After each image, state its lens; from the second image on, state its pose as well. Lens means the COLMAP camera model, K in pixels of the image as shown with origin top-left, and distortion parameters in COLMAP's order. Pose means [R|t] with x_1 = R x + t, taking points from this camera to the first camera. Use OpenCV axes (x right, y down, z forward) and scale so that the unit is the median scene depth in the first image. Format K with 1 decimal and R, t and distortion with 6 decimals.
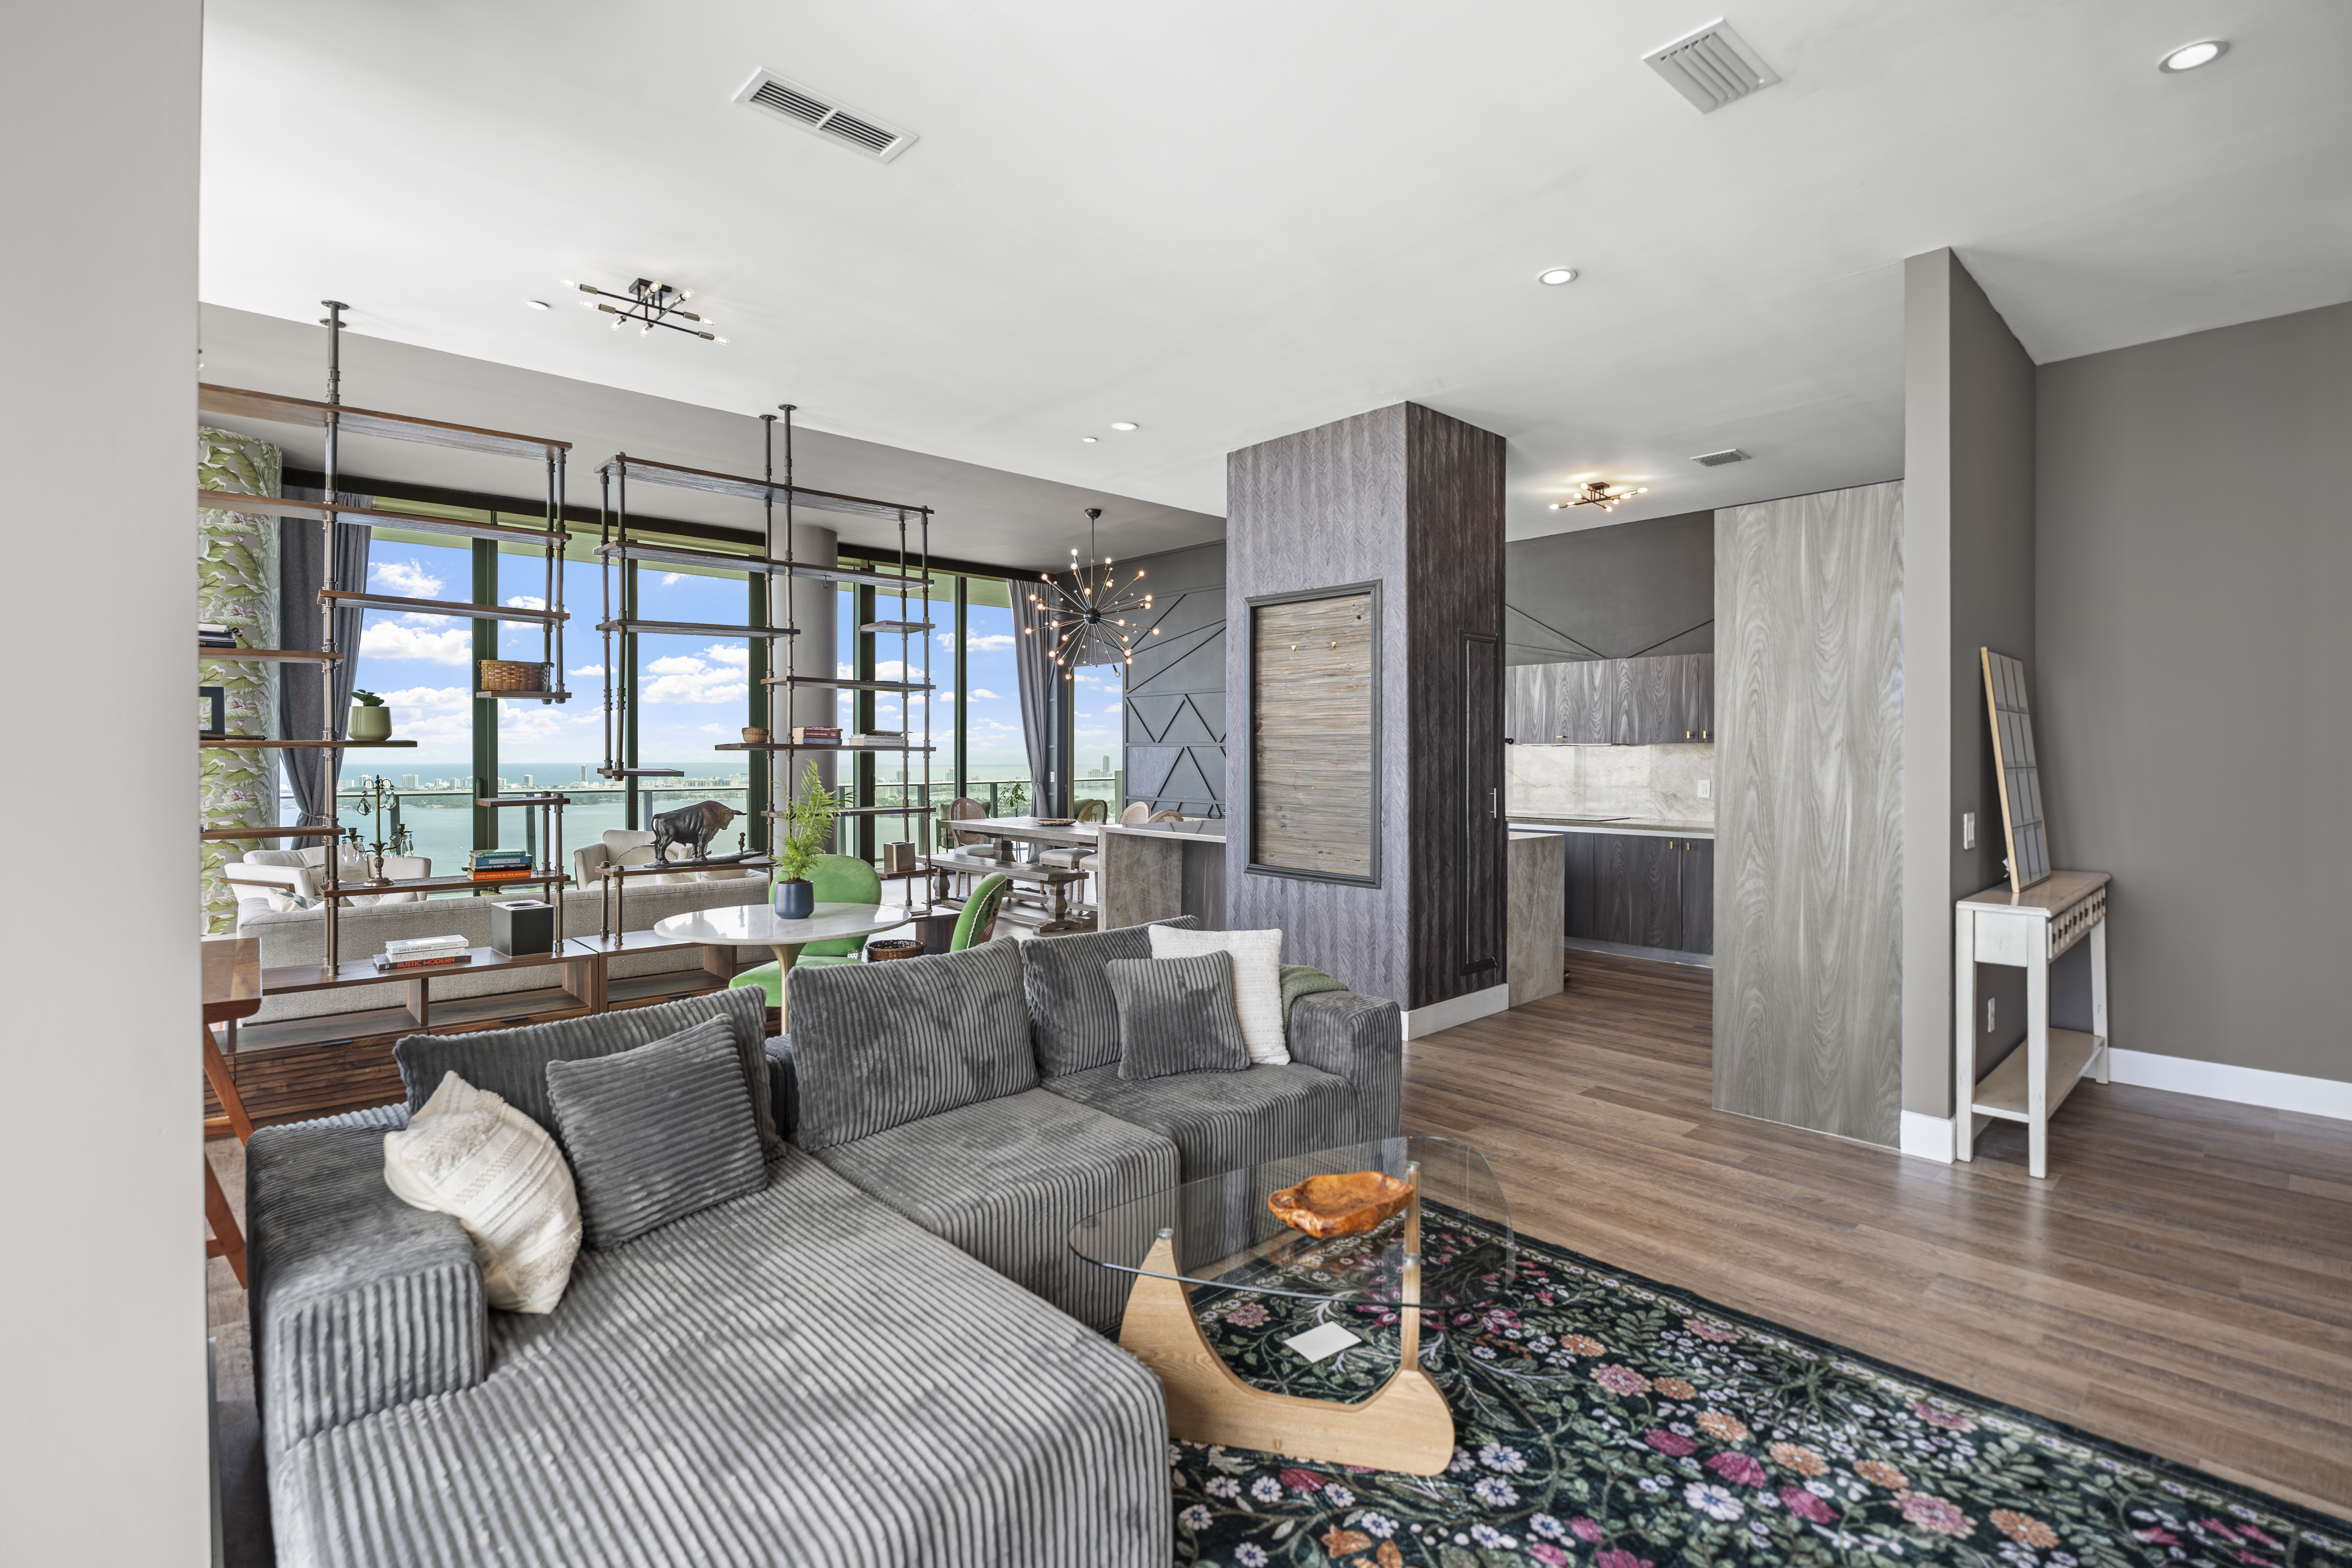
lens RADIAL K [[1064.3, 0, 1194.3], [0, 1064.3, 775.6], [0, 0, 1]] dist [-0.006336, -0.000657]
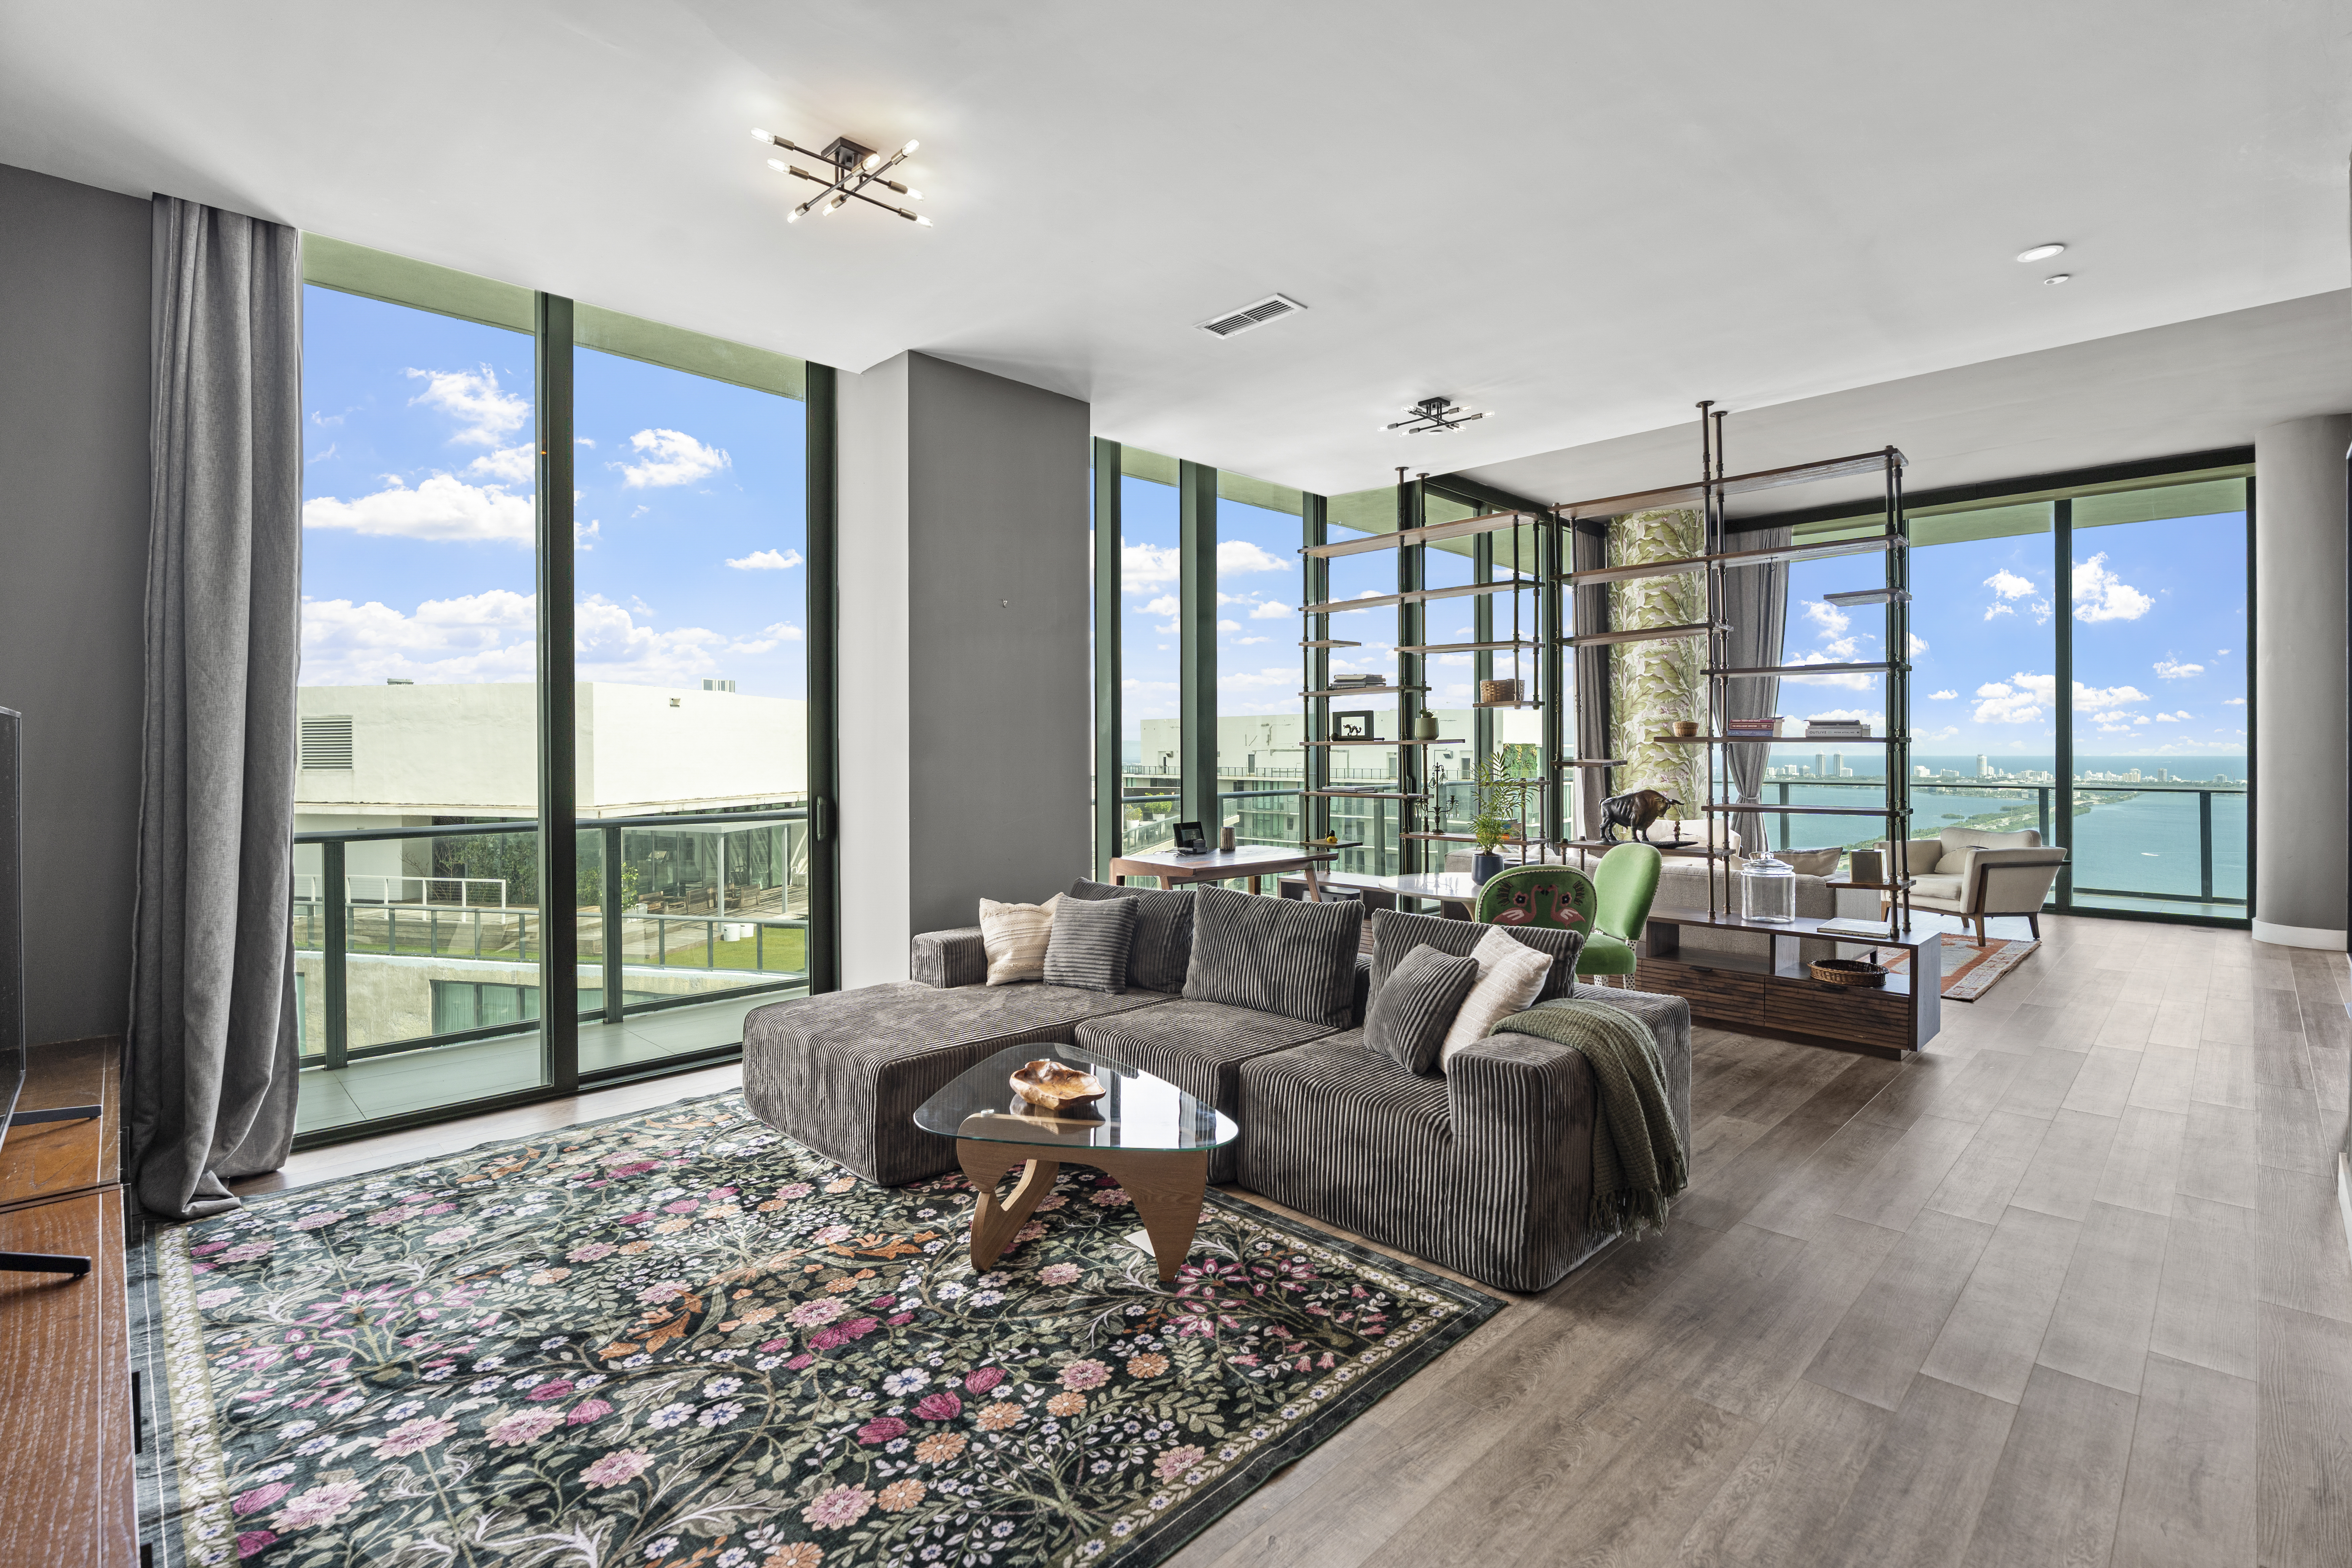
lens RADIAL K [[1083.3, 0, 1167.5], [0, 1083.3, 750.7], [0, 0, 1]] dist [0.002028, 0.000101]
pose [[0.022252, 0.001626, -0.999751, 0.638346], [-0.020473, 0.999790, 0.001170, -0.006831], [0.999543, 0.020442, 0.022281, 0.471245]]
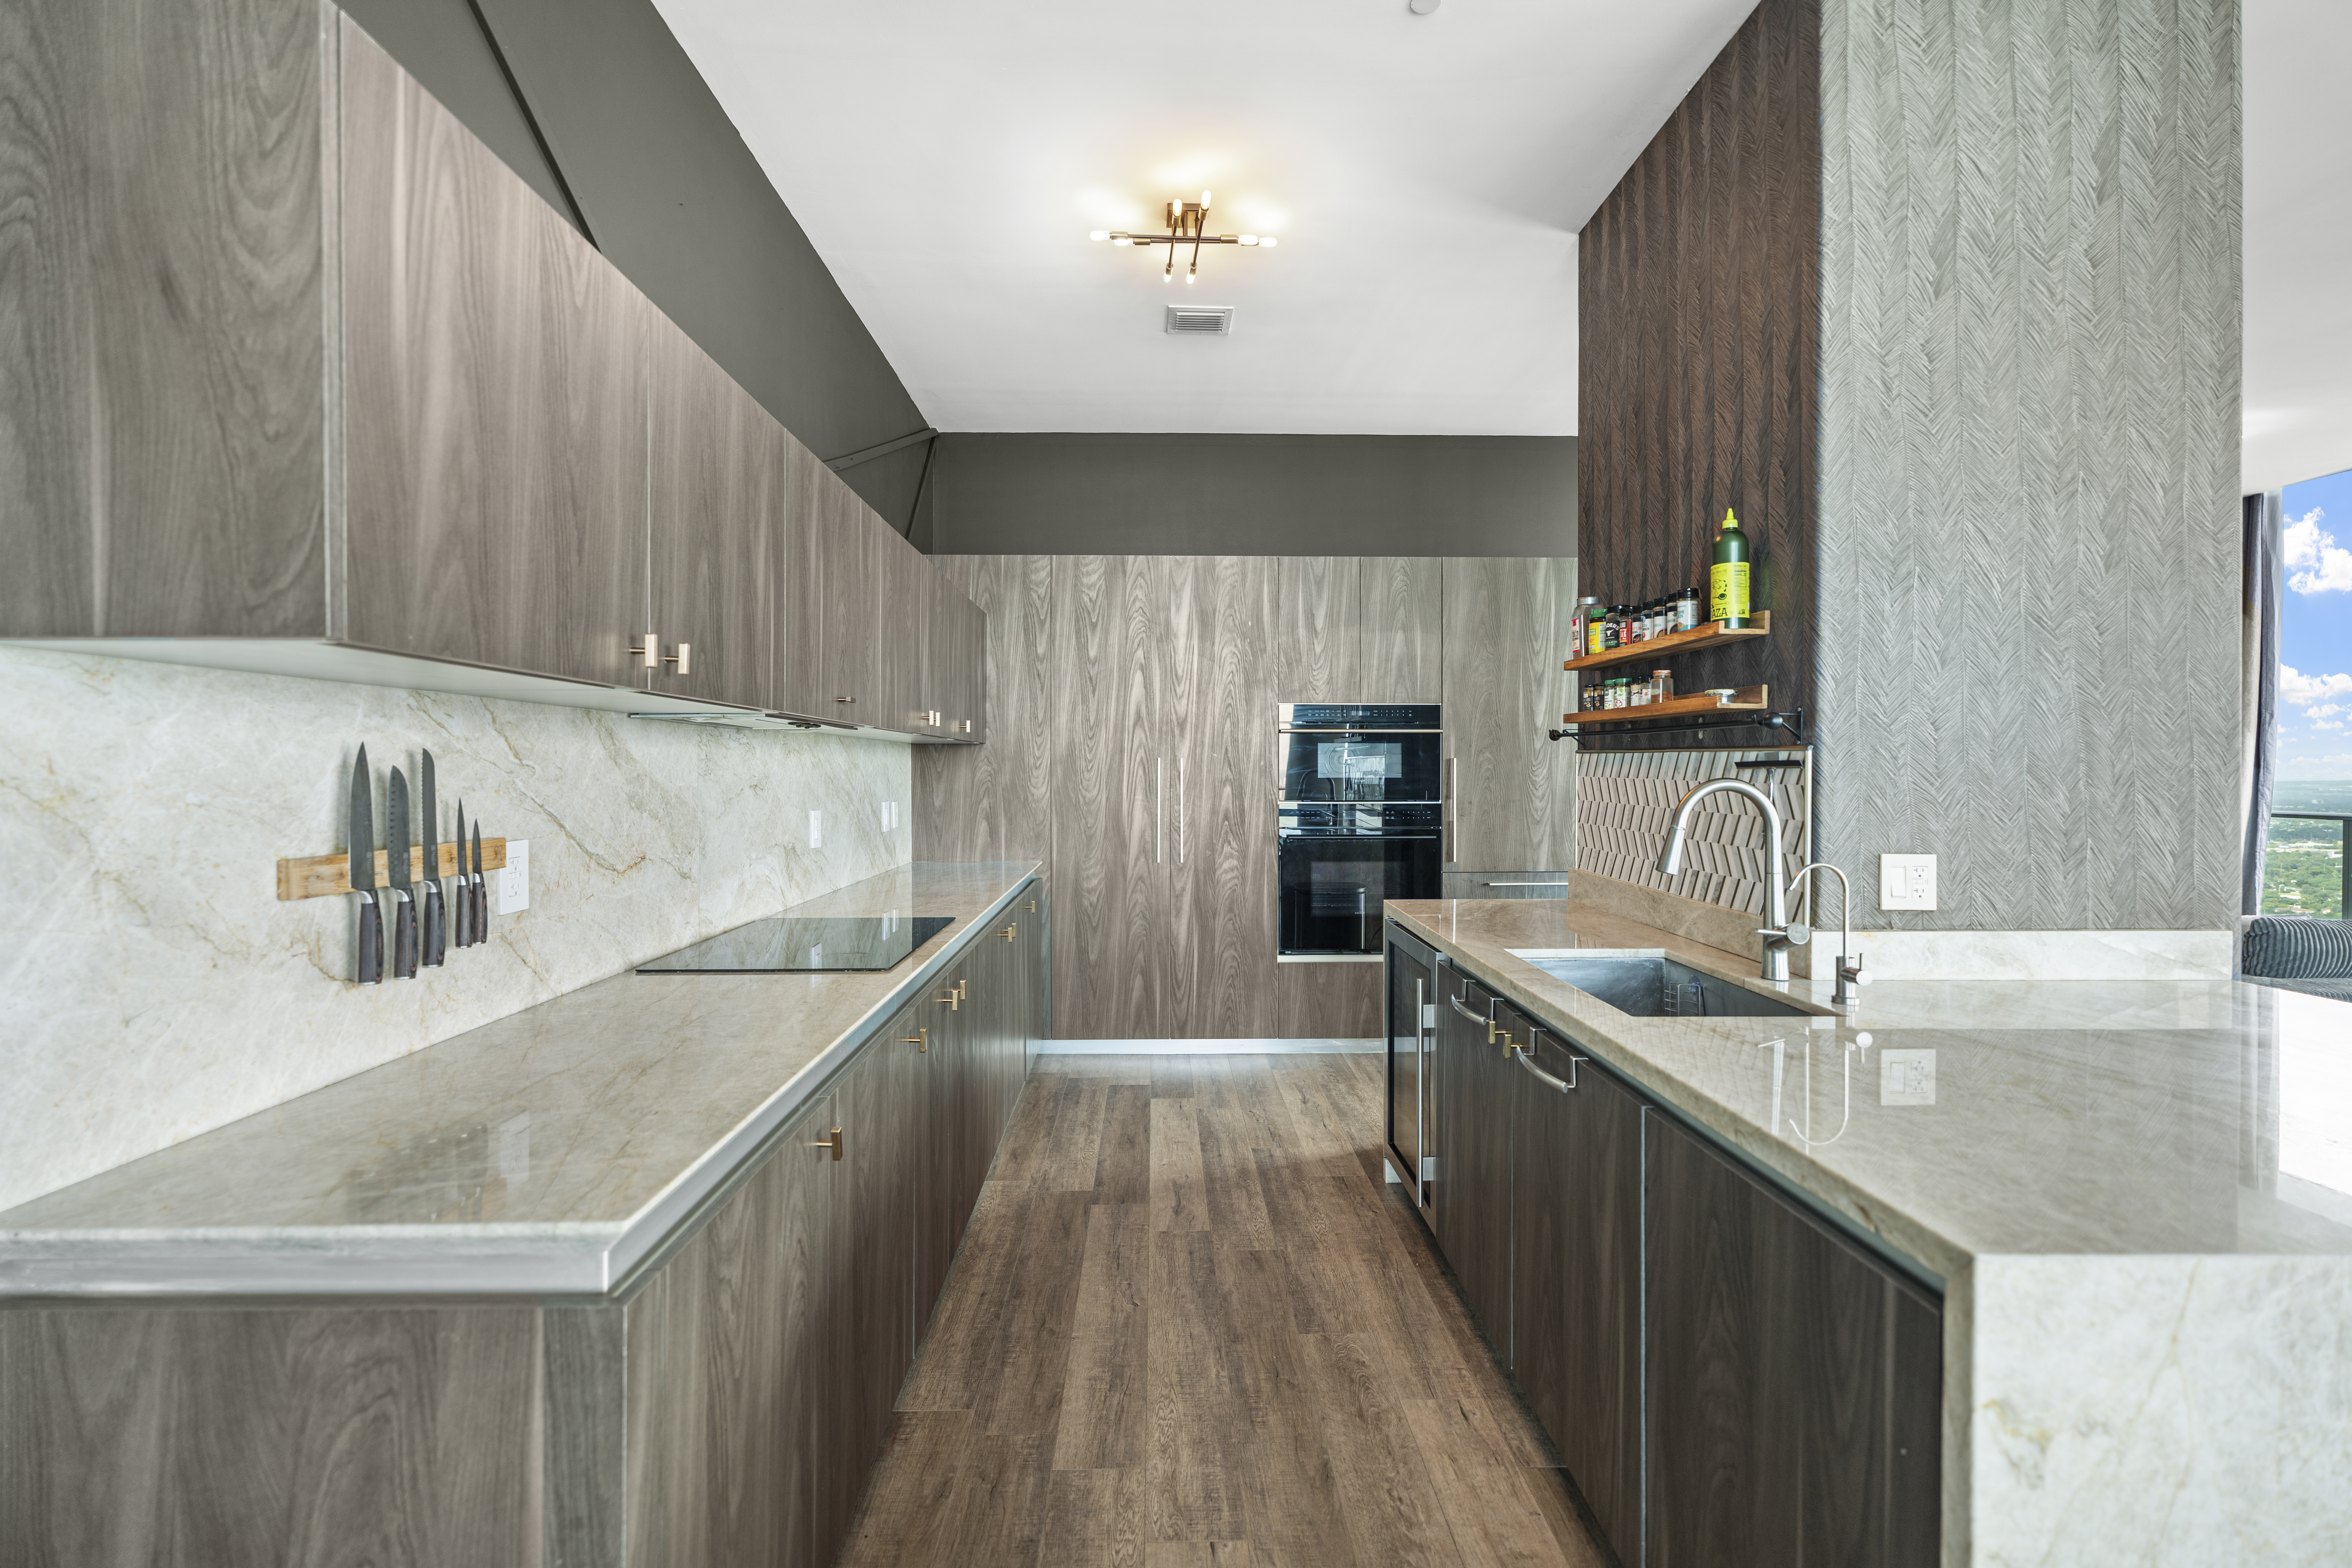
lens RADIAL K [[1045.5, 0, 1181.8], [0, 1045.5, 780.8], [0, 0, 1]] dist [-0.001070, 0.000650]
pose [[-0.746720, -0.010339, 0.665059, 0.072568], [0.009445, 0.999614, 0.026145, -0.026961], [-0.665072, 0.025804, -0.746333, 1.746256]]
